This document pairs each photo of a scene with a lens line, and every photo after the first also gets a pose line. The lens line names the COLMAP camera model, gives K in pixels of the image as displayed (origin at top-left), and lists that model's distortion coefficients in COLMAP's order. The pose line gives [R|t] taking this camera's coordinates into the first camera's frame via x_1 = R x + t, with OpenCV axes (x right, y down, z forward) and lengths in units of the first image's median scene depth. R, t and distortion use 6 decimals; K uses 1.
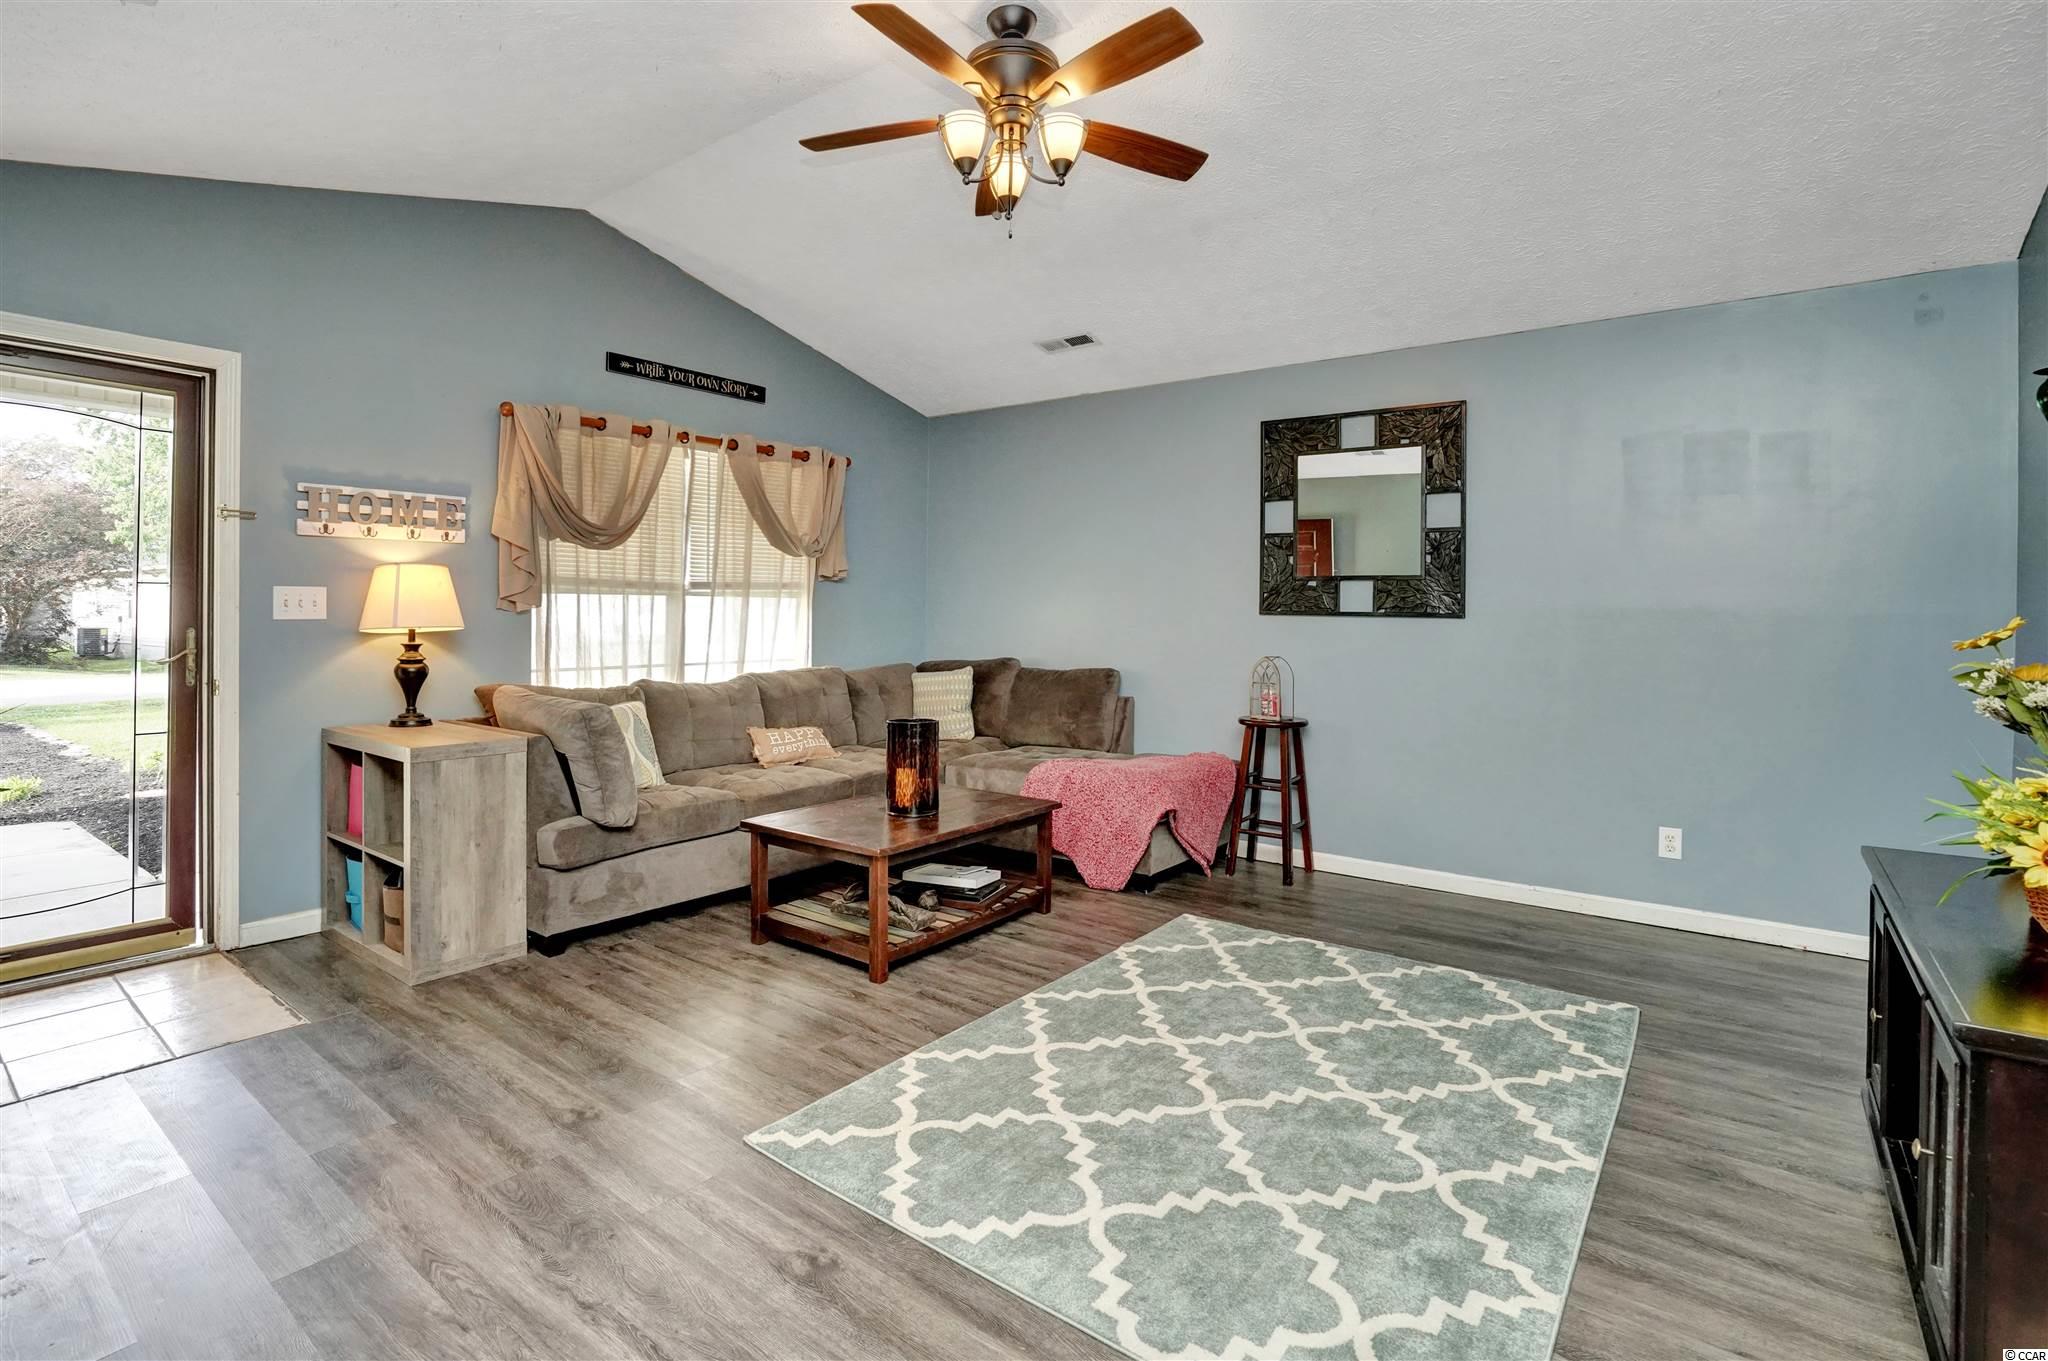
lens RADIAL K [[974.5, 0, 1019.2], [0, 974.5, 612.0], [0, 0, 1]] dist [-0.047349, 0.000078]
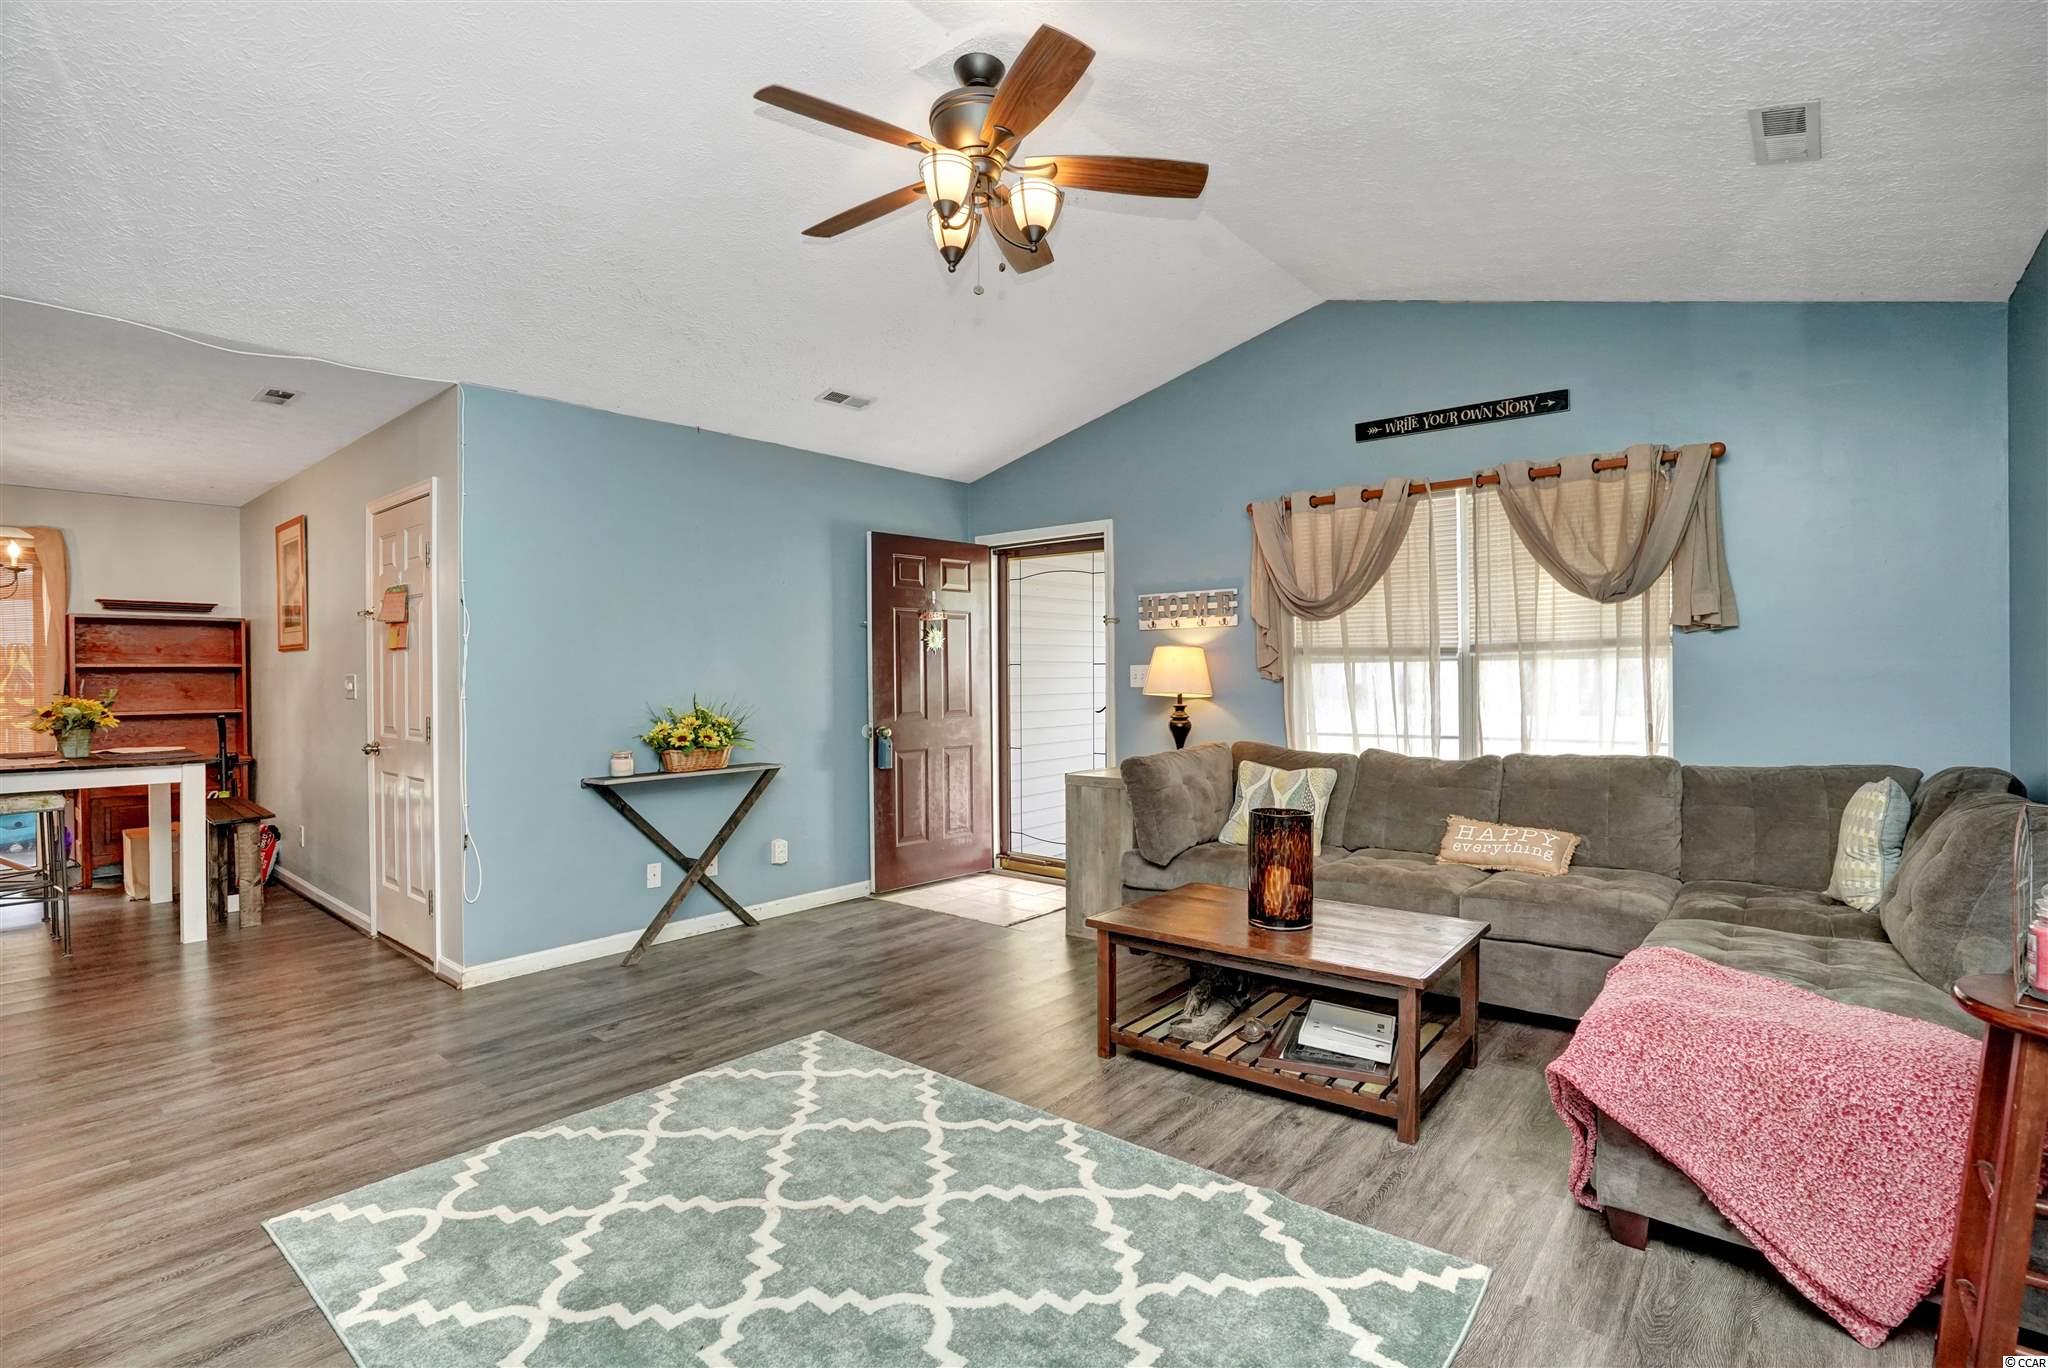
lens RADIAL K [[983.2, 0, 1024.0], [0, 983.2, 684.0], [0, 0, 1]] dist [-0.081468, 0.000163]
pose [[-0.062410, -0.003716, -0.998044, 0.639781], [0.006424, 0.999971, -0.004125, 0.006355], [0.998030, -0.006669, -0.062385, 0.743055]]
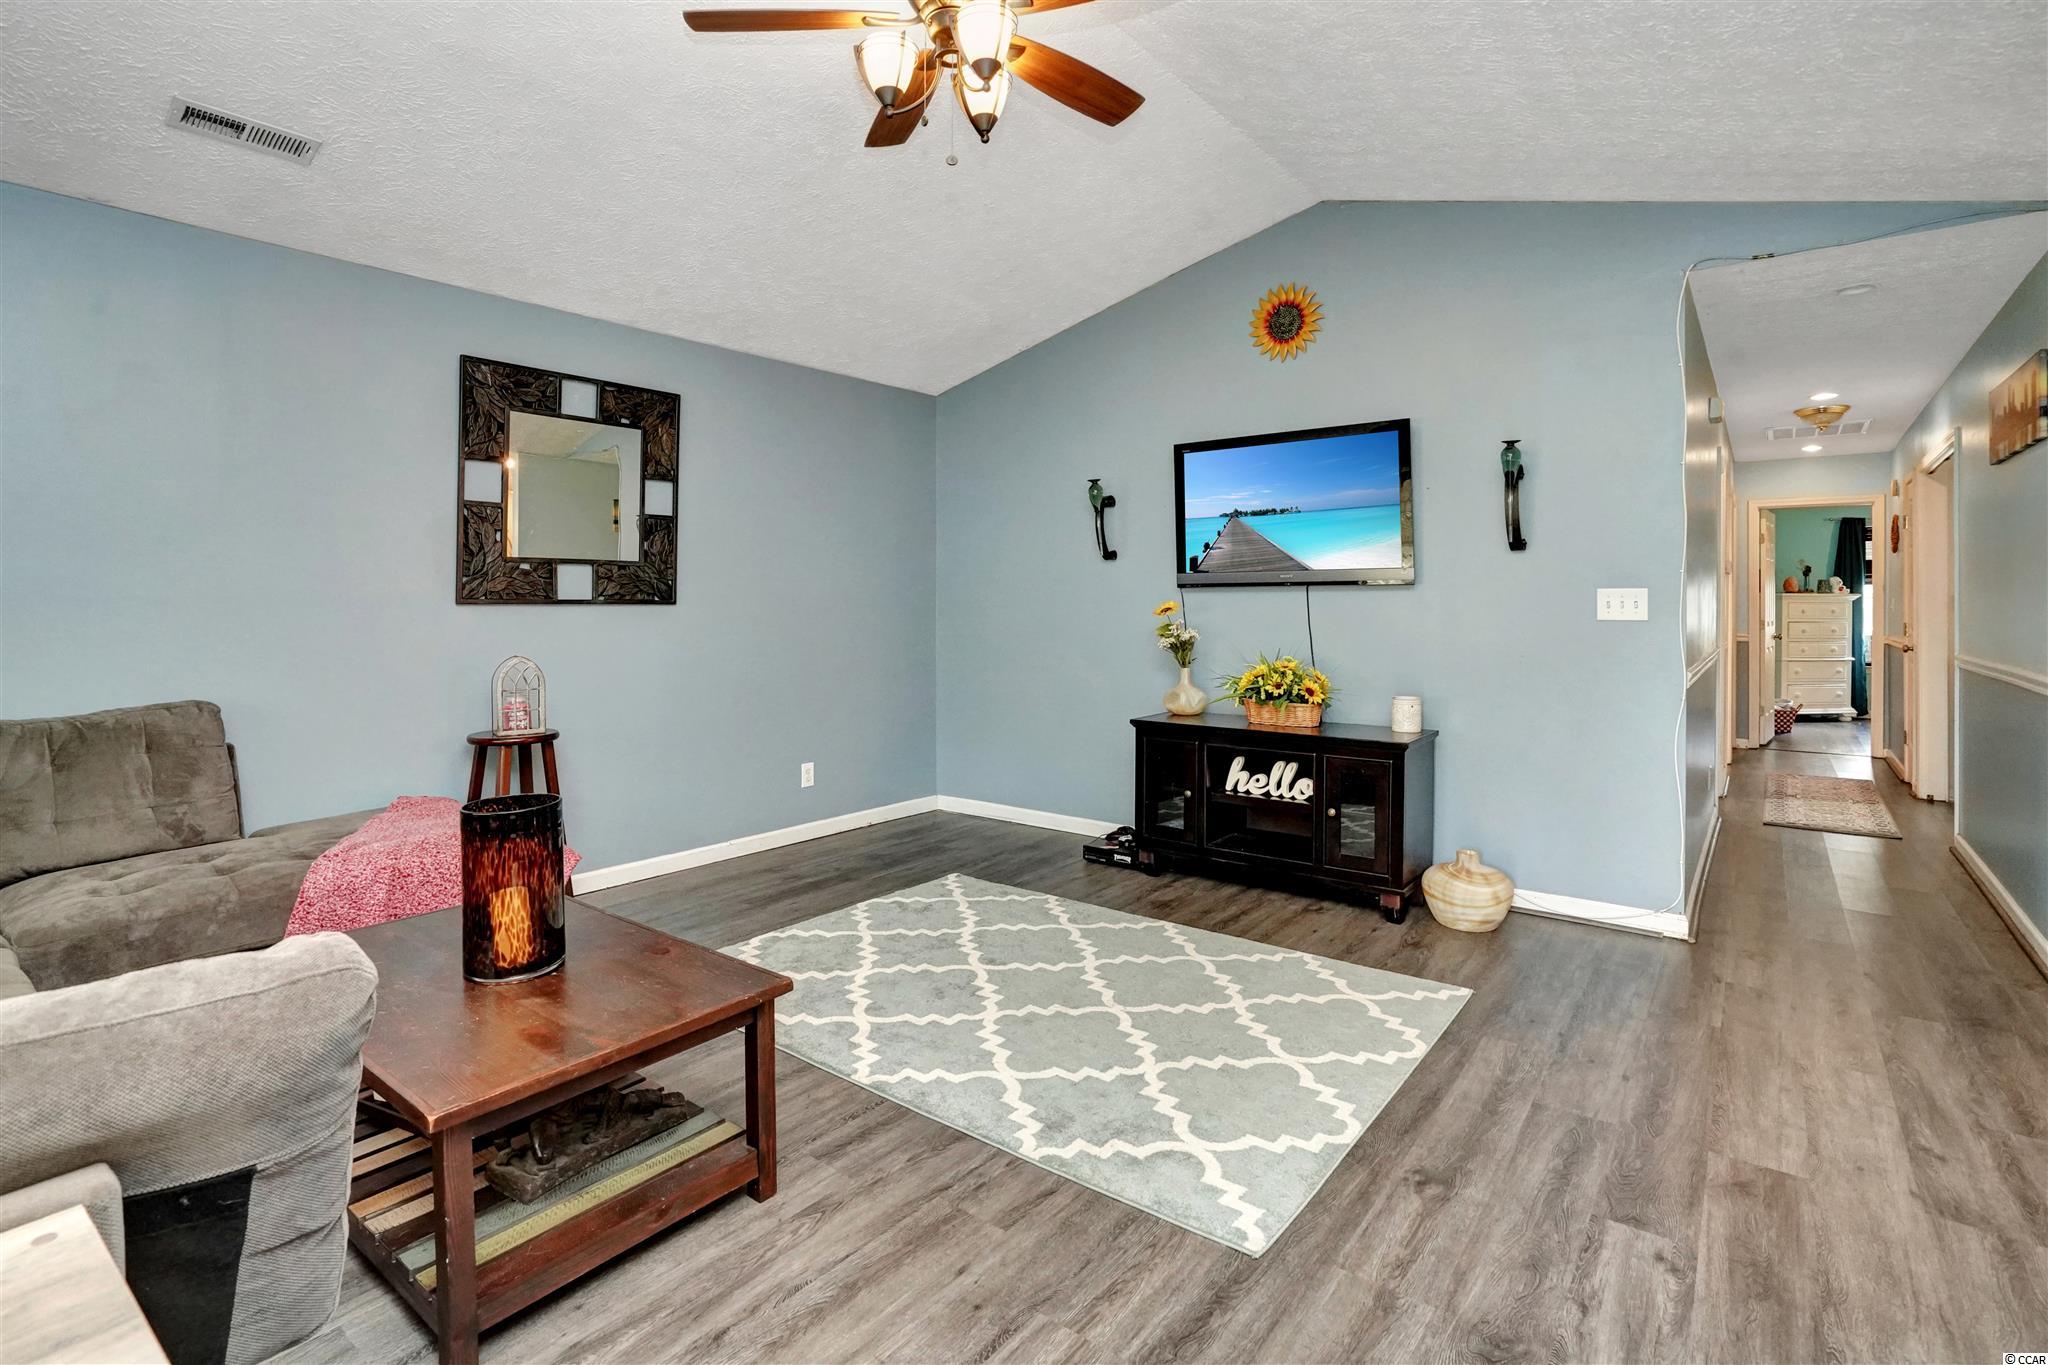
lens RADIAL K [[964.1, 0, 1023.4], [0, 964.1, 593.9], [0, 0, 1]] dist [-0.049632, 0.001089]
pose [[0.022793, -0.003529, 0.999734, -0.565022], [0.009316, 0.999951, 0.003317, -0.004984], [-0.999697, 0.009238, 0.022825, 0.615671]]
